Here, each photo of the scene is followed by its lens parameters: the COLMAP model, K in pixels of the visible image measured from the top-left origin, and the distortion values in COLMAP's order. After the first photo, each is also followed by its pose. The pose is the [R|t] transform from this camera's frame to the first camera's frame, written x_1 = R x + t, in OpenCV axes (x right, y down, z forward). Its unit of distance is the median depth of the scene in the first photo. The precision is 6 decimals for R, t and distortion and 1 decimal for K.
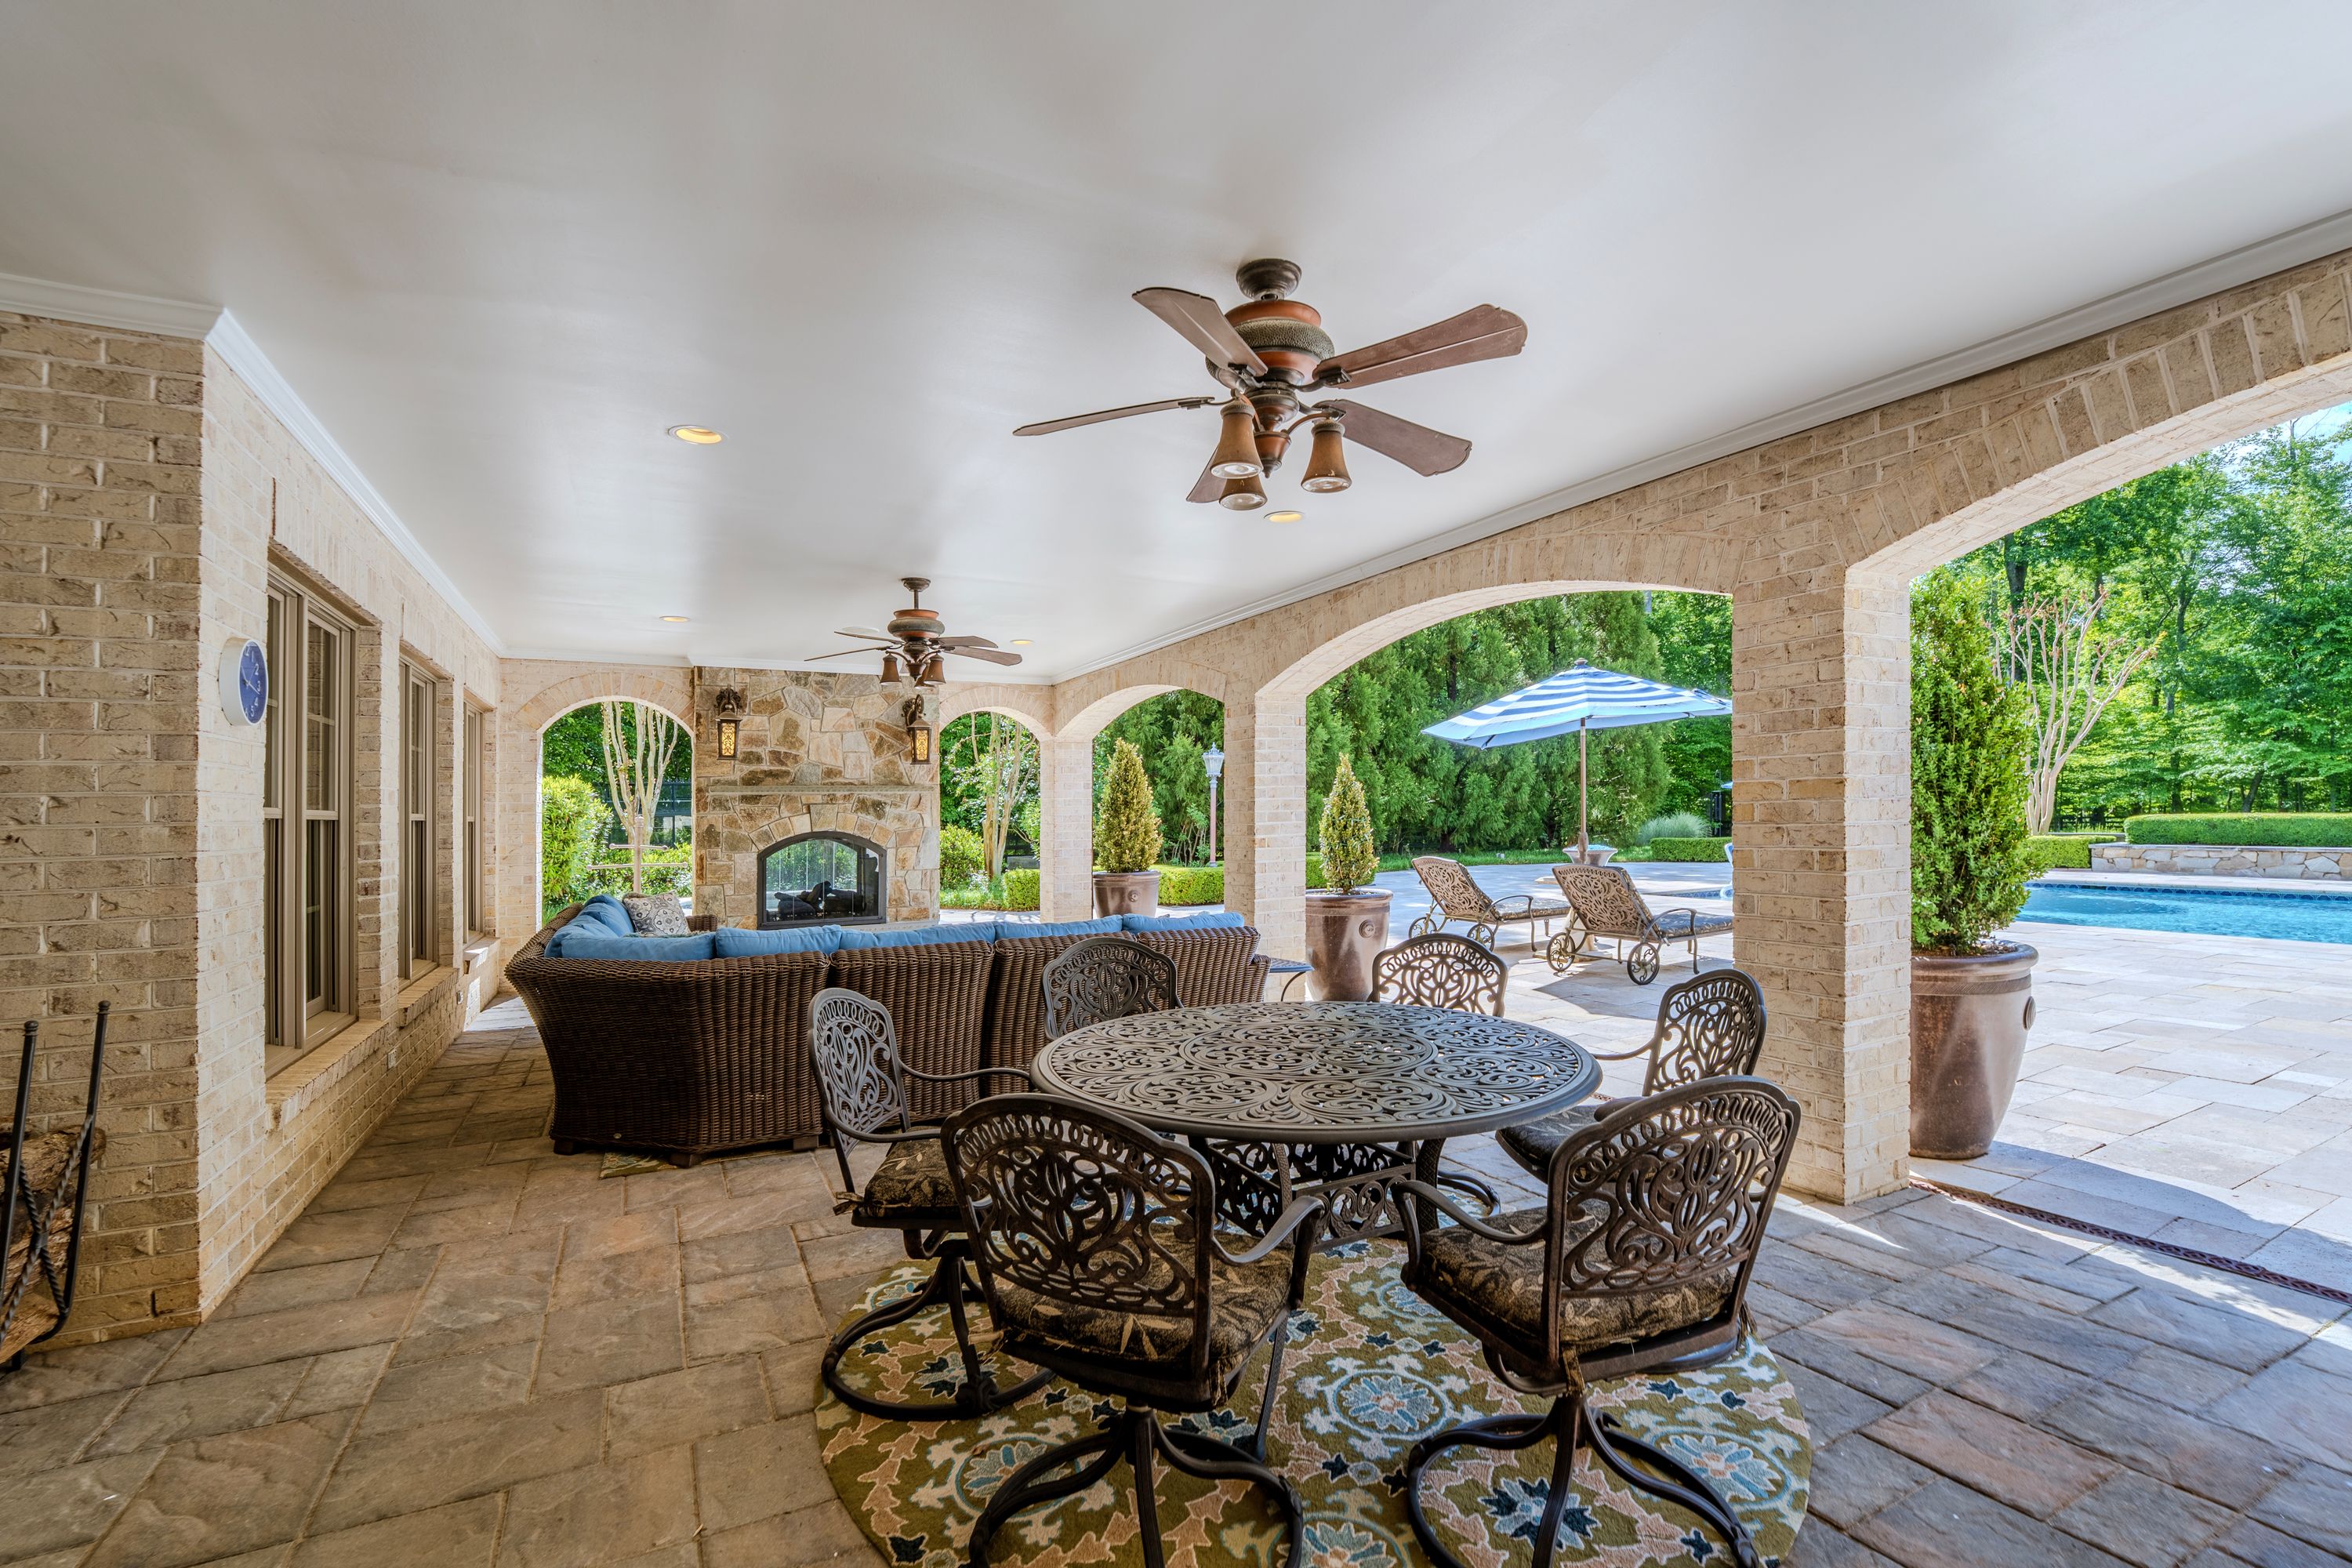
lens RADIAL K [[1059.5, 0, 1186.8], [0, 1059.5, 799.4], [0, 0, 1]] dist [-0.021128, 0.000753]
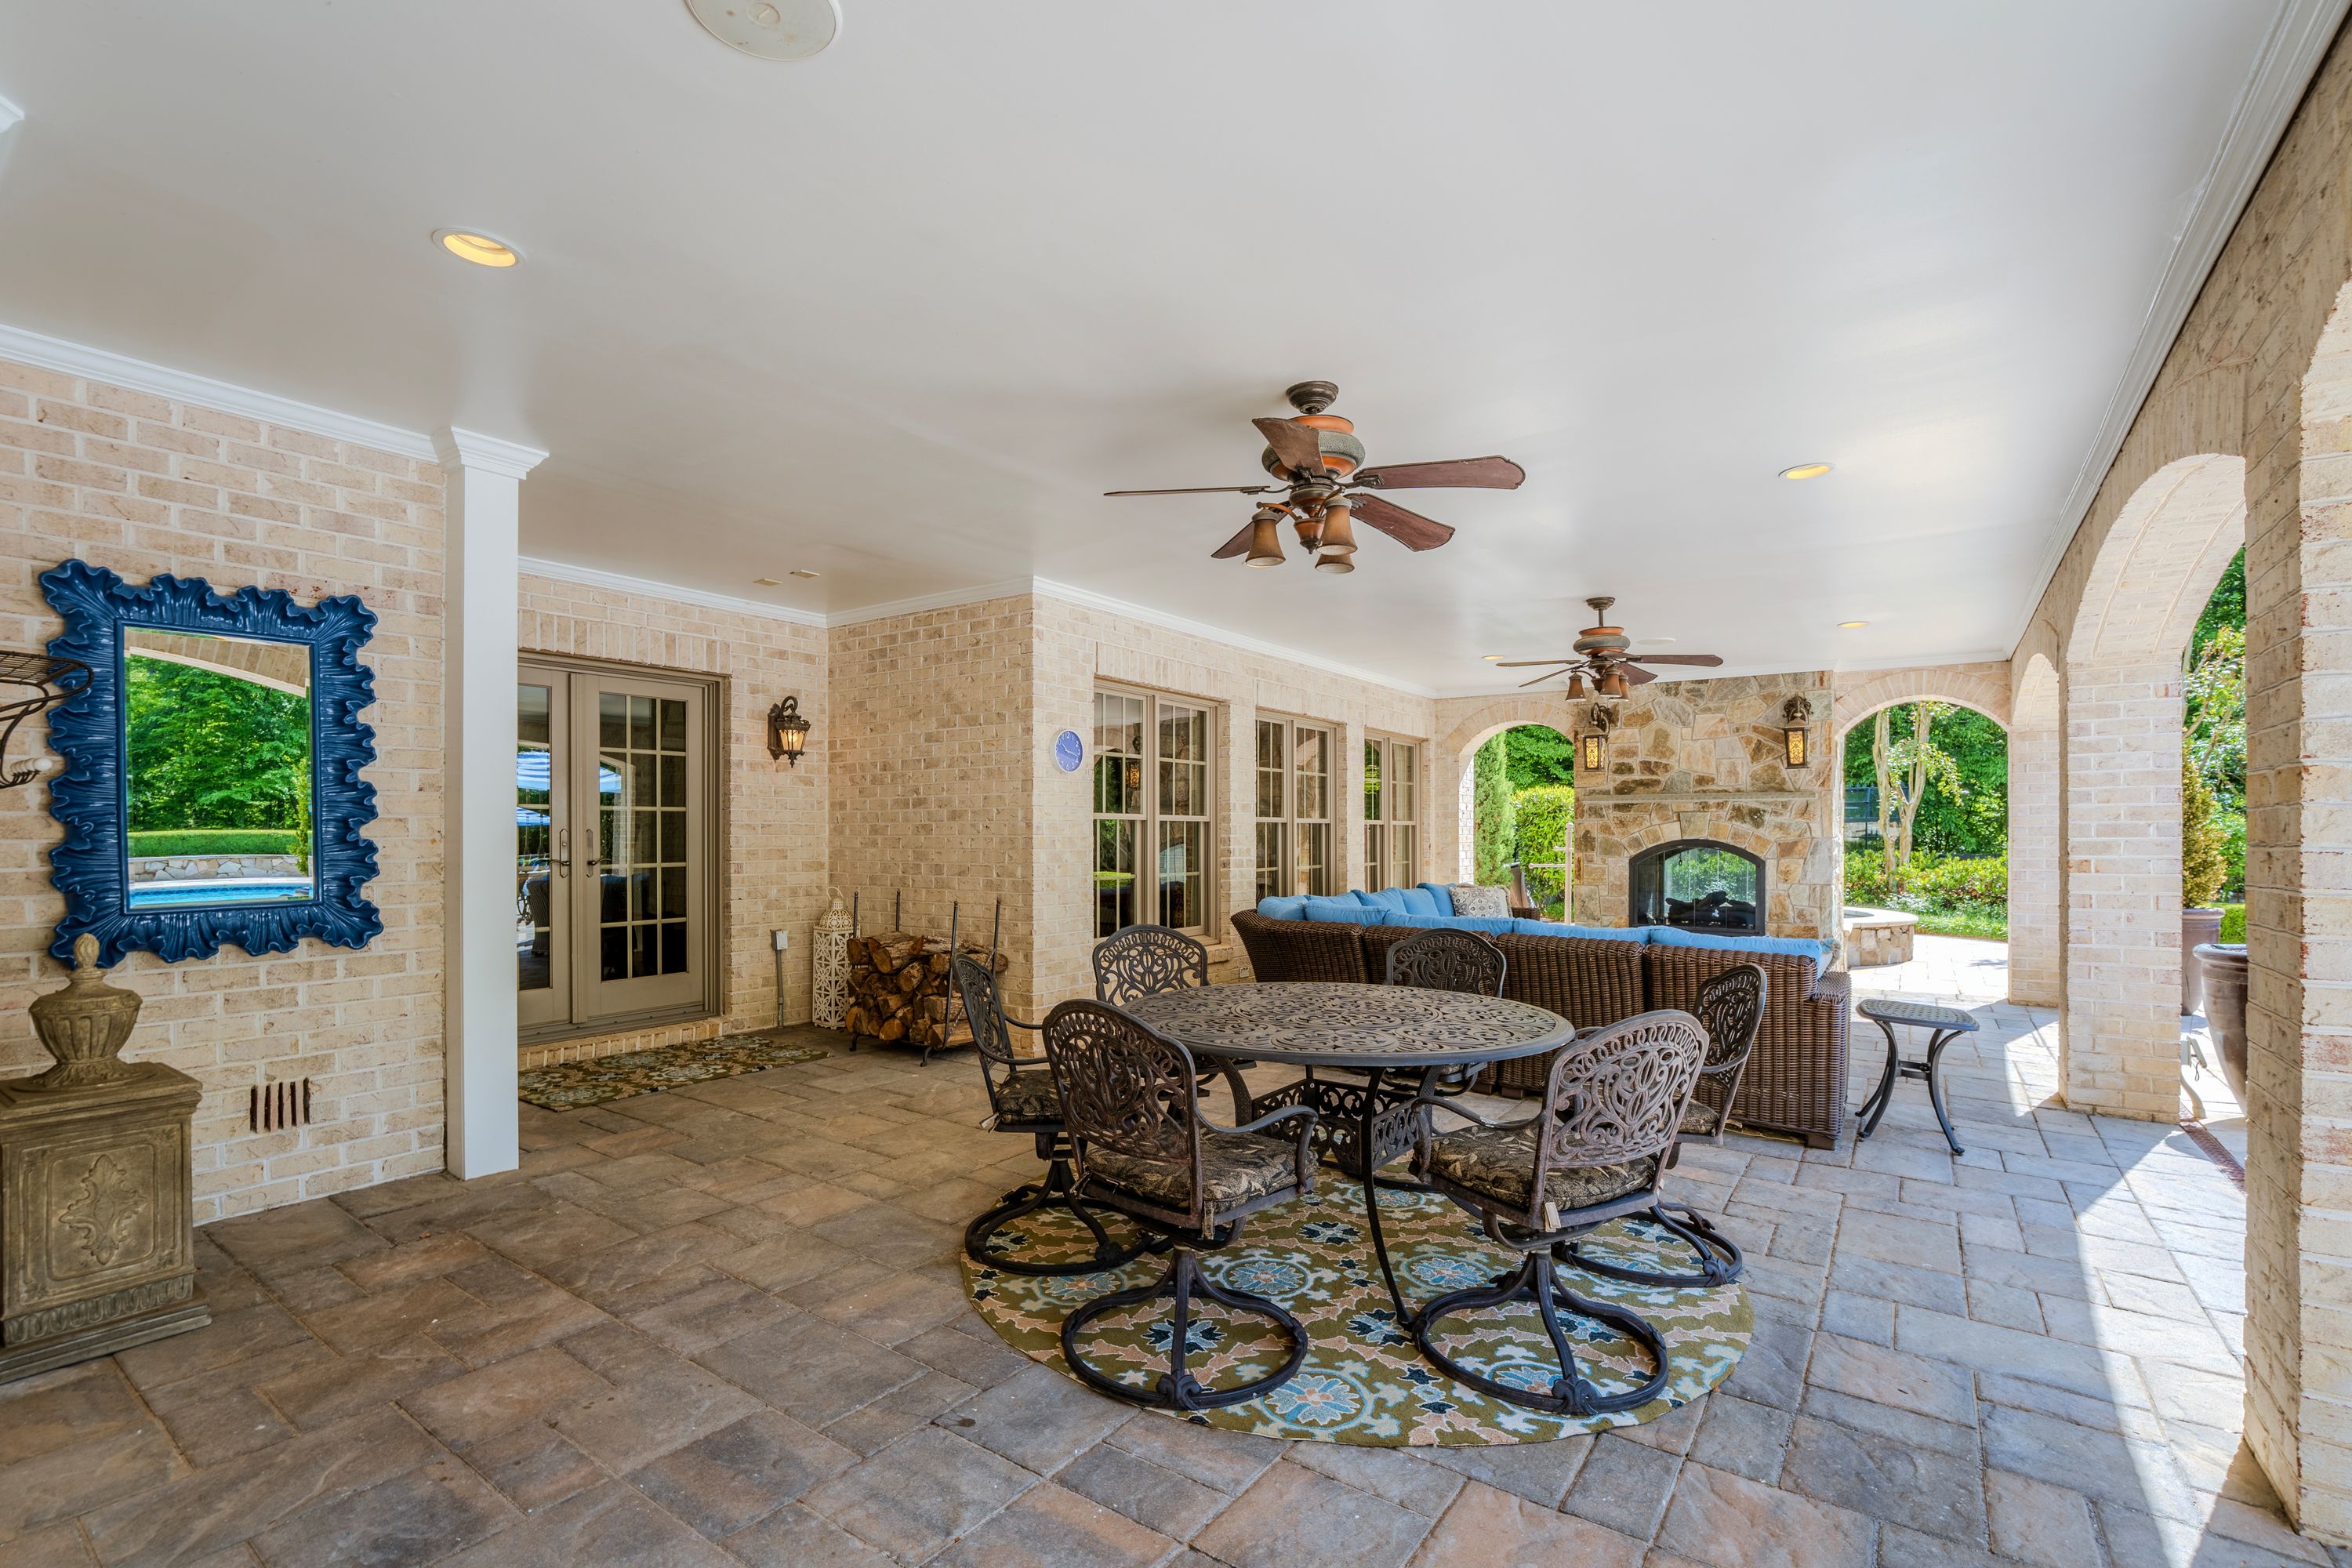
lens RADIAL K [[1059.5, 0, 1095.7], [0, 1059.5, 835.8], [0, 0, 1]] dist [-0.021128, 0.000753]
pose [[0.401044, 0.020429, -0.915831, 0.350132], [0.004810, 0.999691, 0.024406, 0.000131], [0.916046, -0.014193, 0.400822, 0.081664]]
